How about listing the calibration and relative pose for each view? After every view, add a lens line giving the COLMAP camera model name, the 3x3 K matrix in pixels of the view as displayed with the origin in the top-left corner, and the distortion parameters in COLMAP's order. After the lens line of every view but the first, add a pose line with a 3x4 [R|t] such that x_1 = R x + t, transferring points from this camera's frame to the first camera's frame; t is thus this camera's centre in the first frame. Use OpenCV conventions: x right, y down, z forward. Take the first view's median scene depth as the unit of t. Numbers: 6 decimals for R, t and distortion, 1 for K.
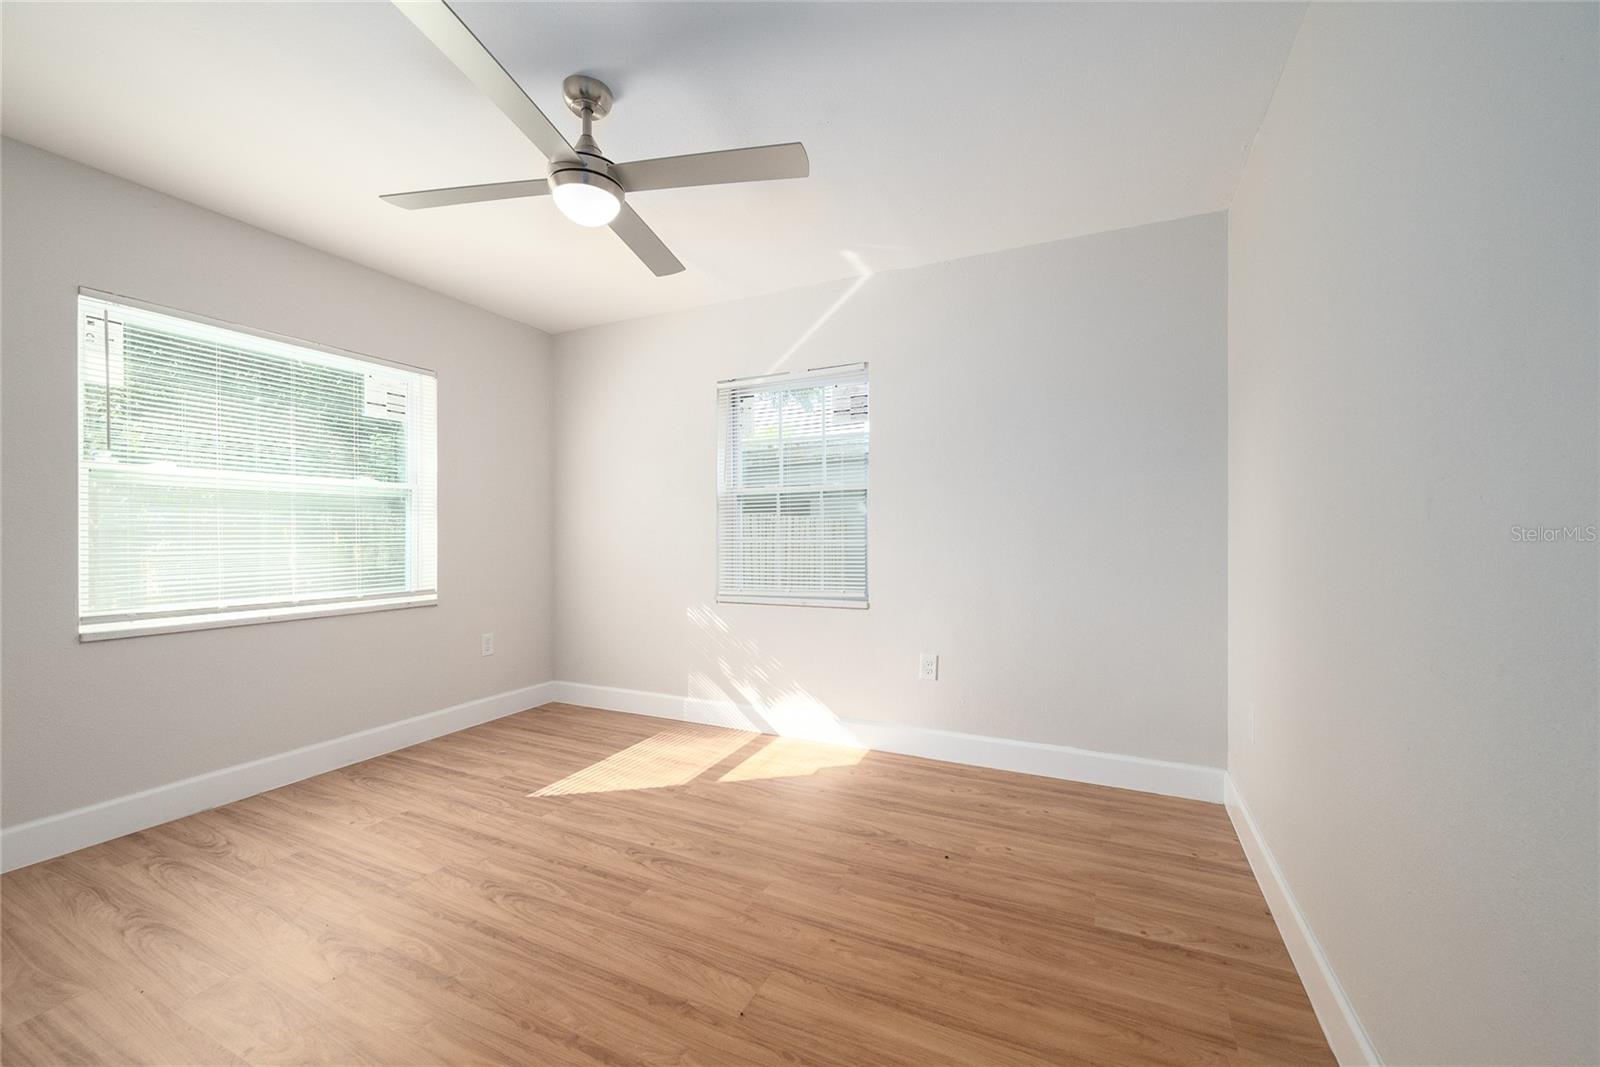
lens RADIAL K [[649.1, 0, 840.2], [0, 649.1, 541.2], [0, 0, 1]] dist [-0.002994, -0.000346]
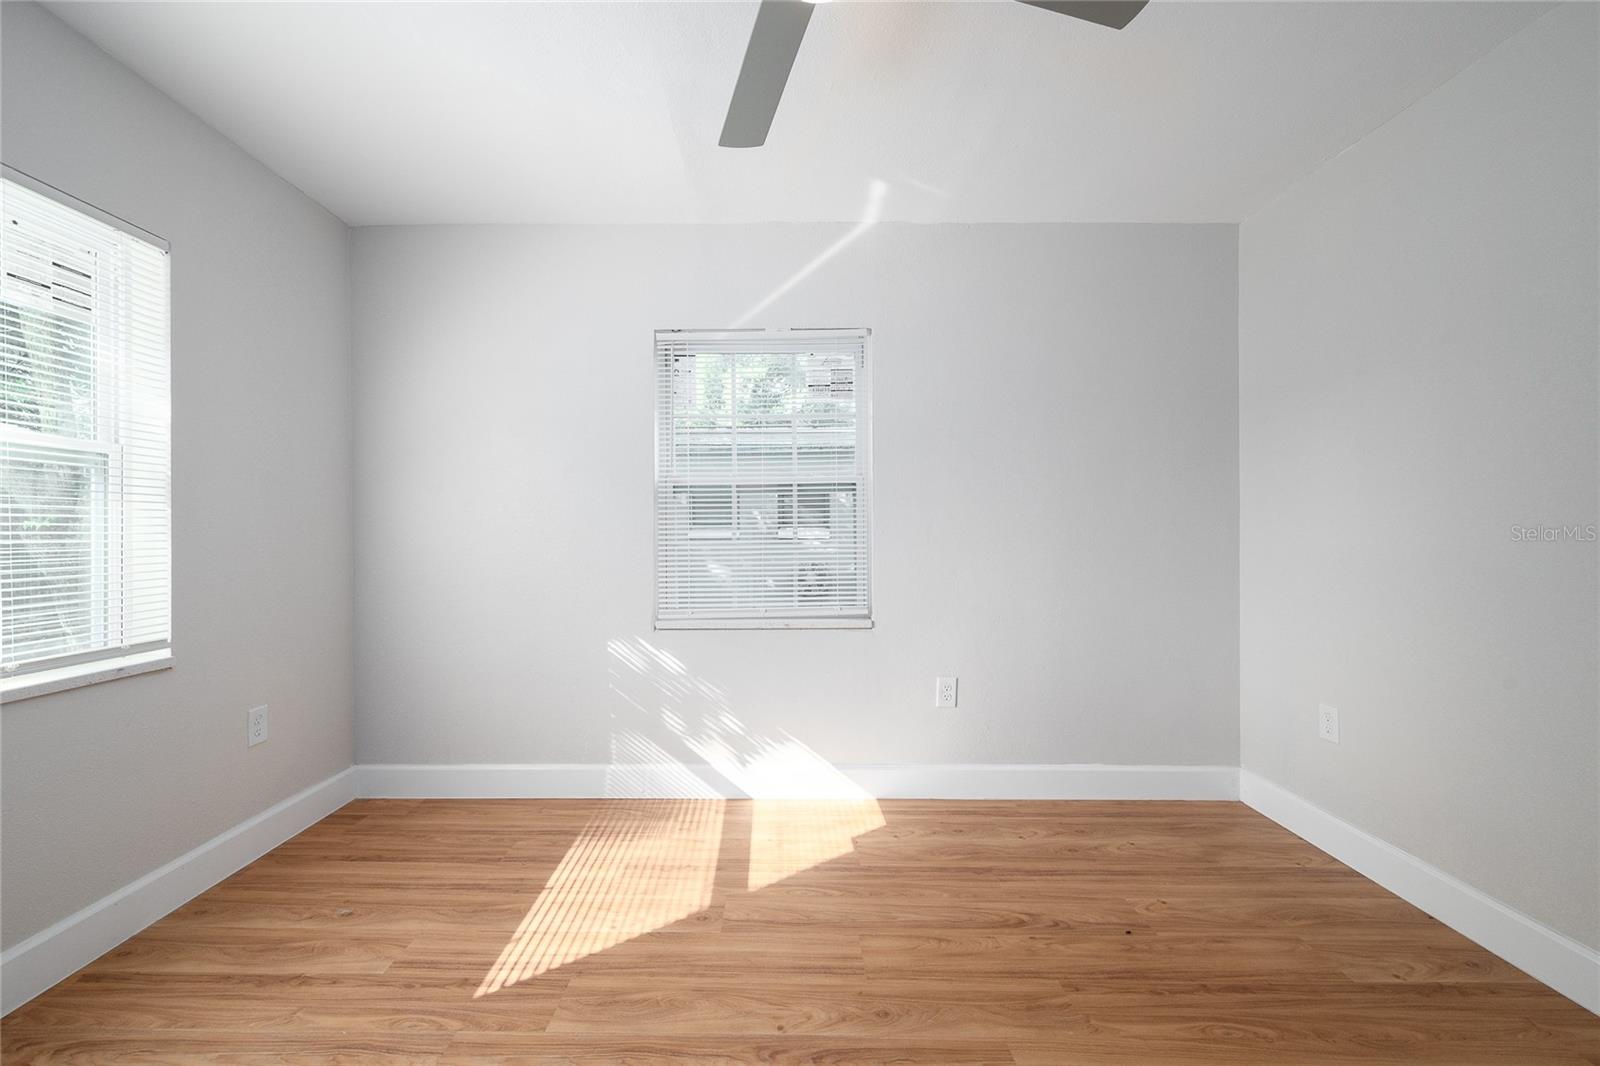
lens RADIAL K [[649.1, 0, 840.2], [0, 649.1, 540.7], [0, 0, 1]] dist [-0.002994, -0.000346]
pose [[0.909058, -0.002947, 0.416658, -0.364599], [0.003615, 0.999993, -0.000814, -0.006708], [-0.416653, 0.002246, 0.909063, 0.291594]]
